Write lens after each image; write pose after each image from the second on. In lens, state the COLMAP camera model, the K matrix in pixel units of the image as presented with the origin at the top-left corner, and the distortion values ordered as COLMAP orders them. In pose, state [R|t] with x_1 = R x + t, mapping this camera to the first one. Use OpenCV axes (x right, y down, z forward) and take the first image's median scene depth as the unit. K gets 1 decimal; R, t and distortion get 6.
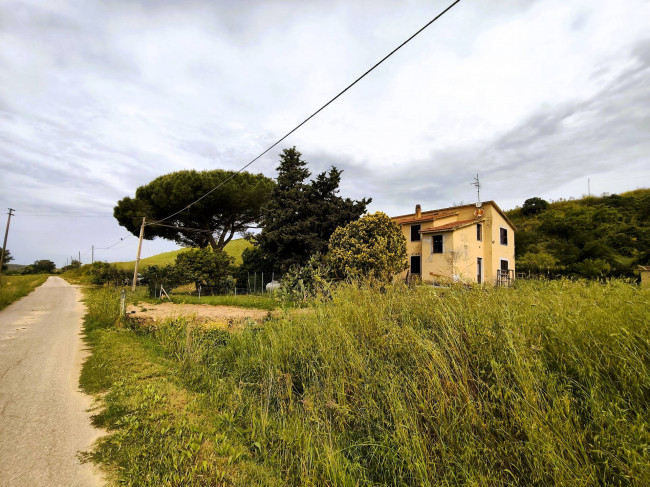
lens RADIAL K [[309.6, 0, 330.1], [0, 309.6, 243.1], [0, 0, 1]] dist [0.002781, -0.000214]
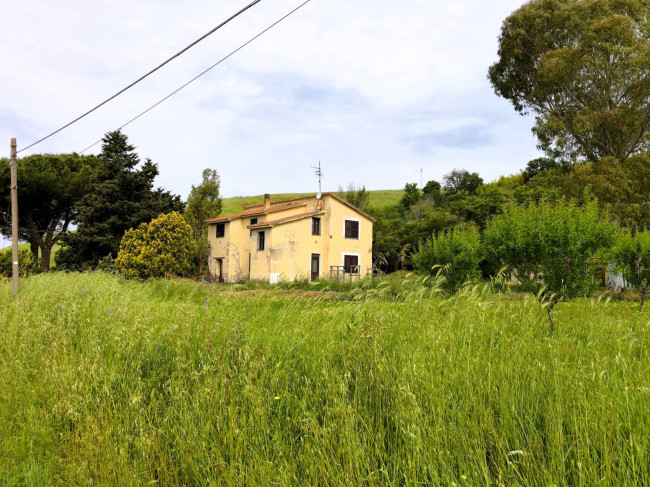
lens RADIAL K [[523.1, 0, 325.0], [0, 523.1, 243.5], [0, 0, 1]] dist [0.007241, 0.001299]
pose [[0.999549, -0.017576, 0.024359, 0.433268], [0.016470, 0.998856, 0.044886, -0.048864], [-0.025120, -0.044465, 0.998695, -0.511069]]
